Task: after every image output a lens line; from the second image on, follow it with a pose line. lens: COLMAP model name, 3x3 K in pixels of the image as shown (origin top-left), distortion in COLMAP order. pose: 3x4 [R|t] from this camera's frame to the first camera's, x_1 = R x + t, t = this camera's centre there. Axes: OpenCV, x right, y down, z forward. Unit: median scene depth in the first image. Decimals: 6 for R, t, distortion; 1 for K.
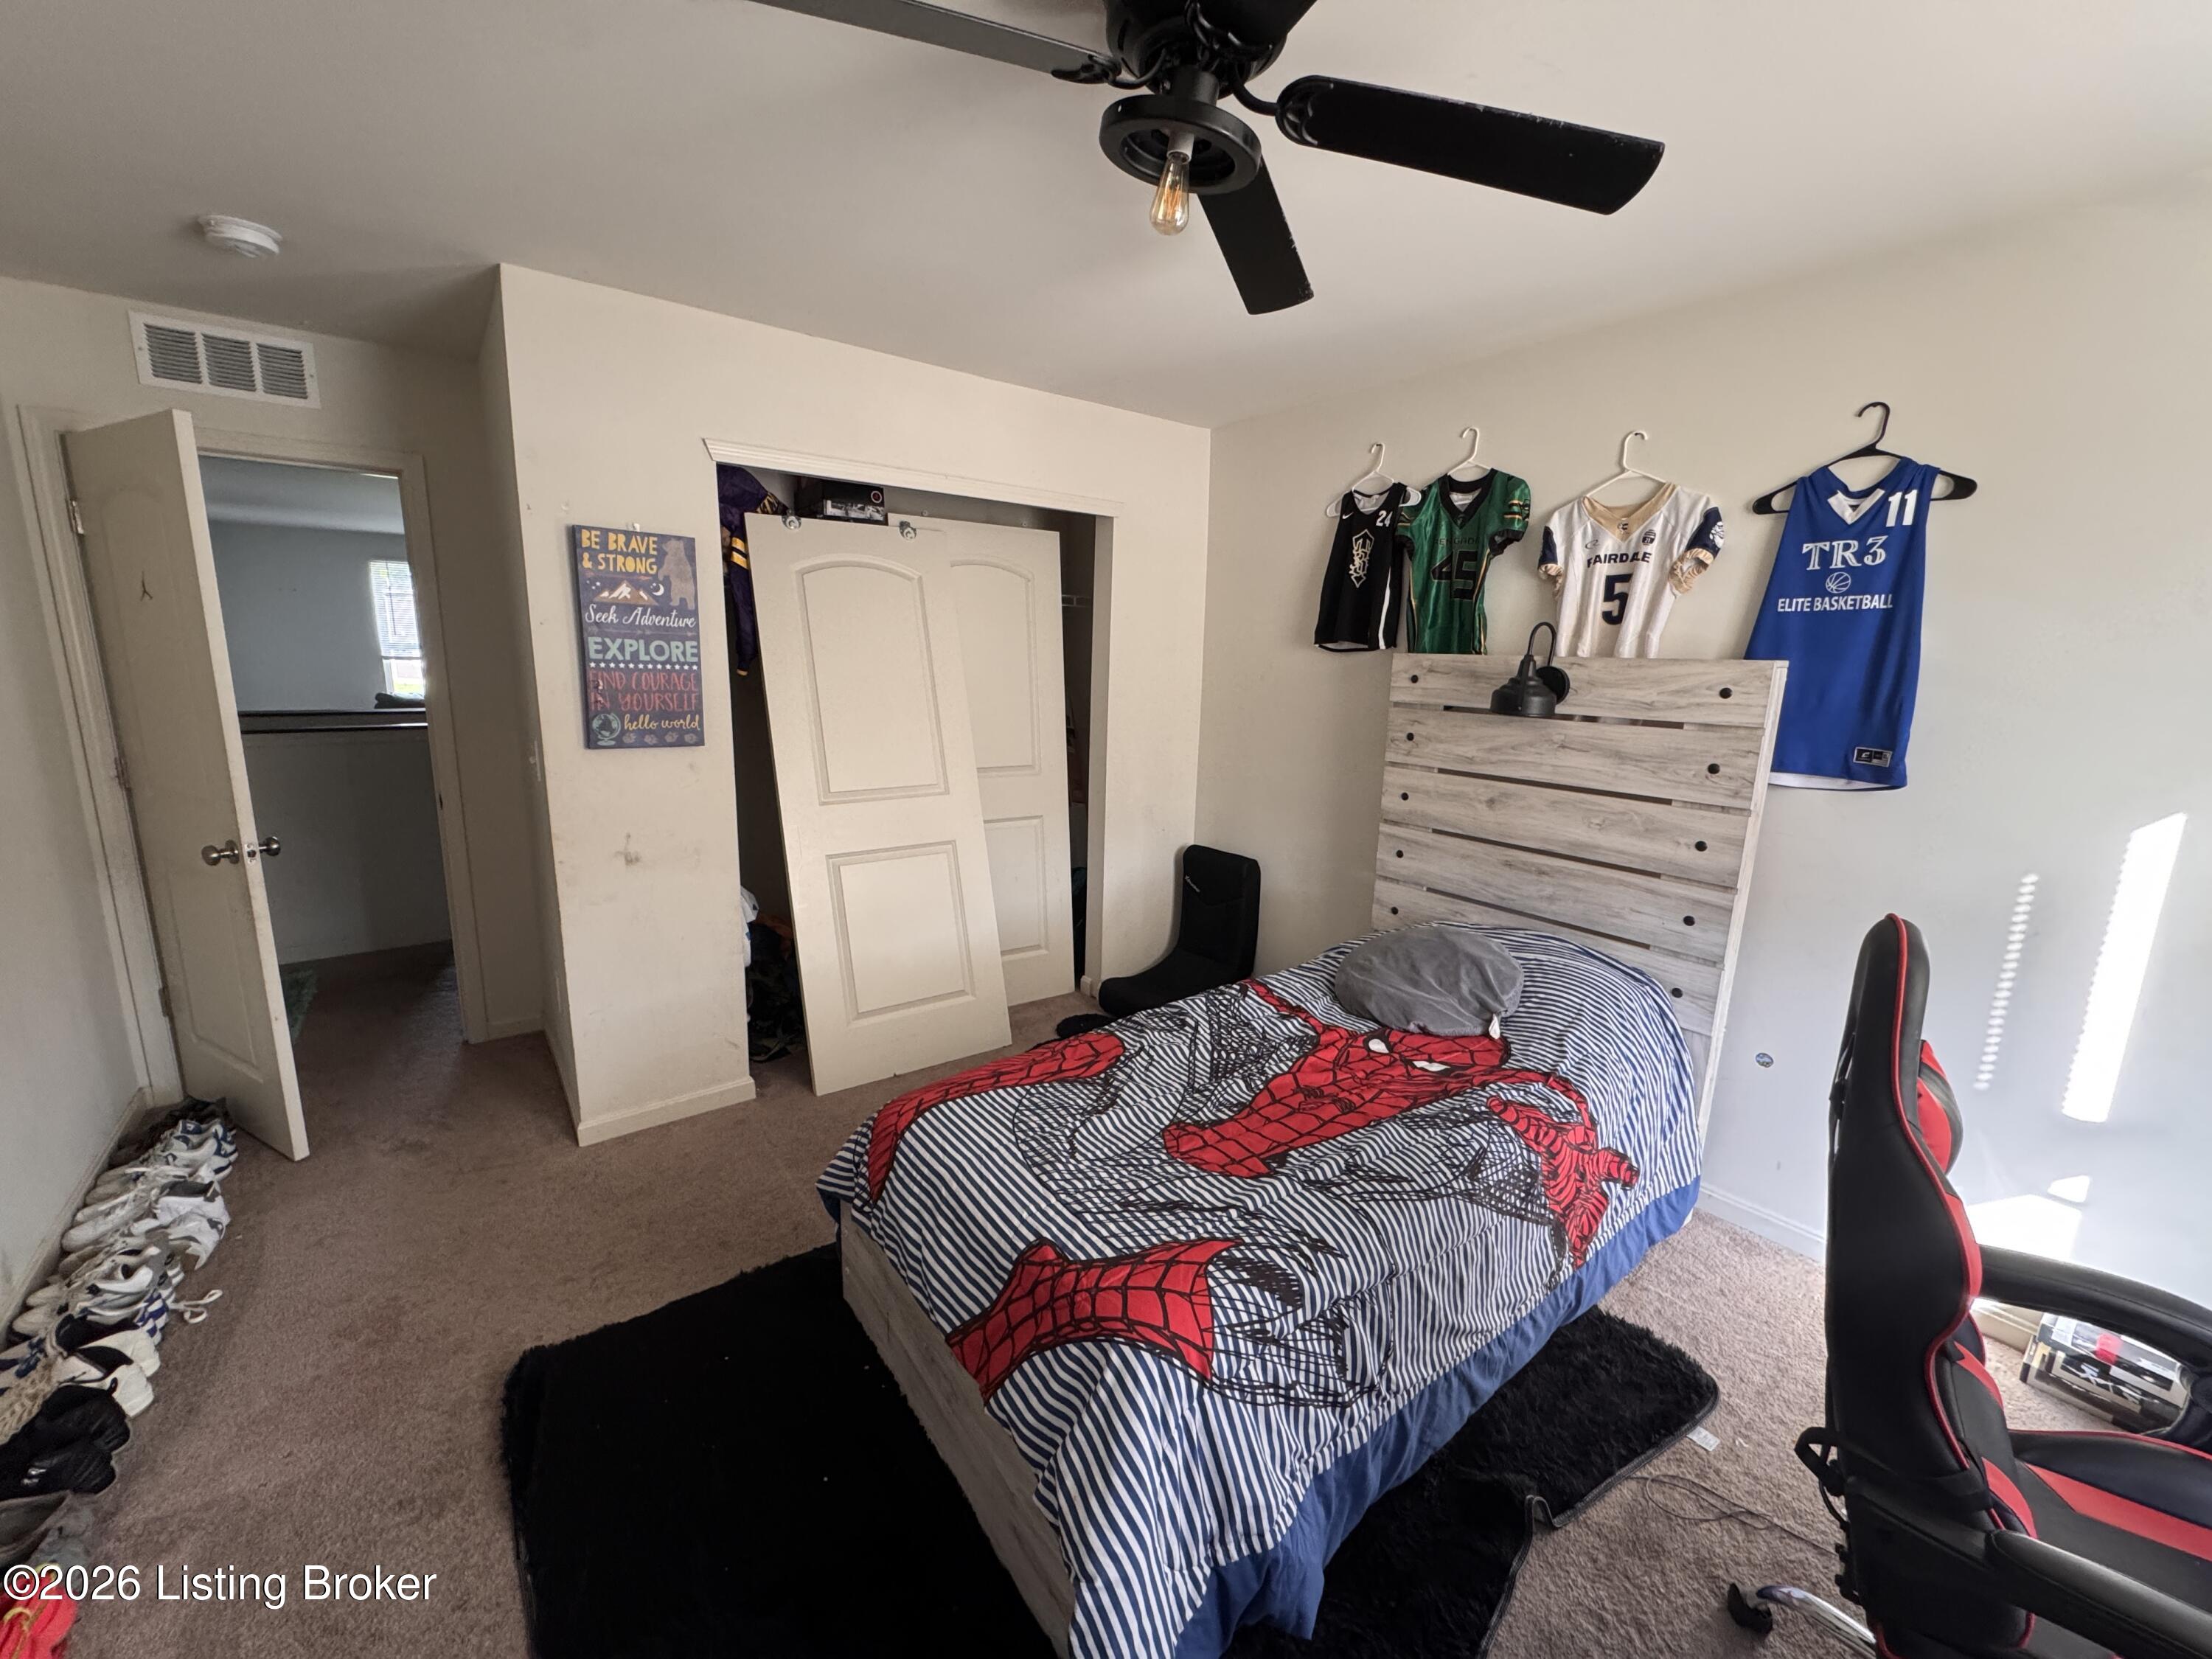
lens RADIAL K [[885.9, 0, 1110.6], [0, 885.9, 827.6], [0, 0, 1]] dist [0.002391, 0.000152]
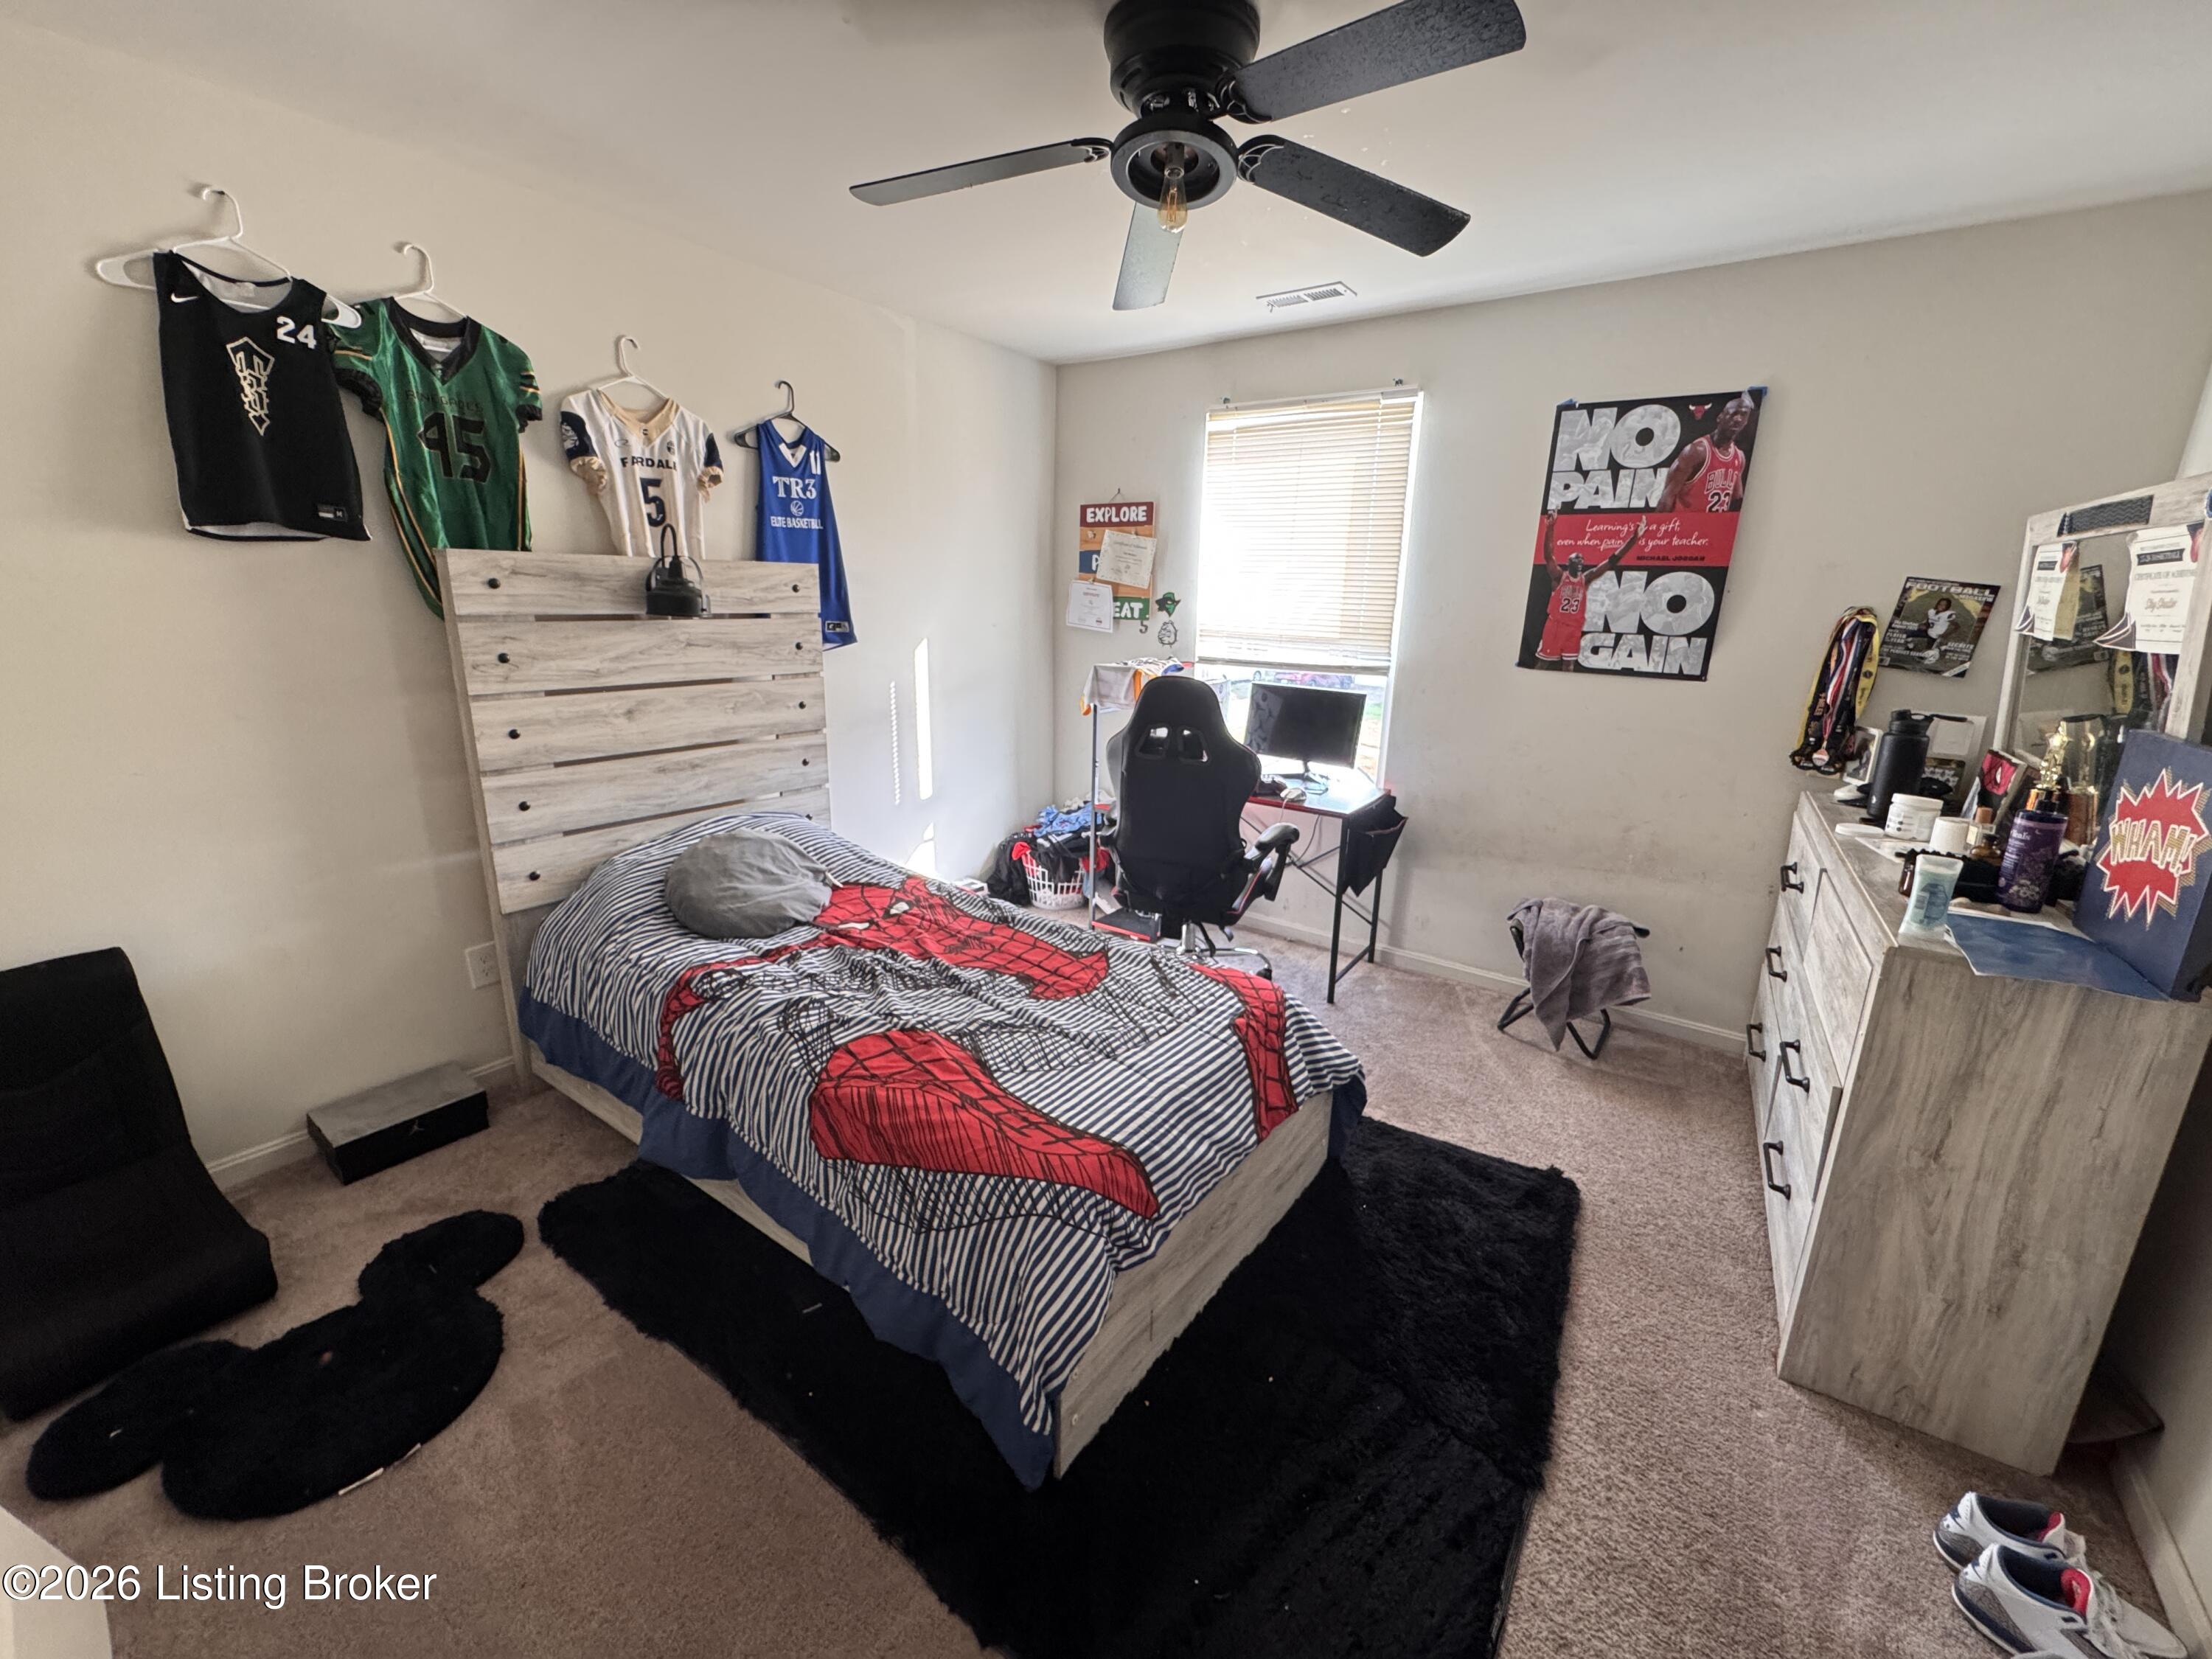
lens RADIAL K [[885.9, 0, 1109.6], [0, 885.9, 823.1], [0, 0, 1]] dist [0.002391, 0.000152]
pose [[-0.282560, -0.276317, 0.918591, -0.688737], [0.158165, 0.931086, 0.328728, -0.165981], [-0.946120, 0.238174, -0.219384, 0.825159]]
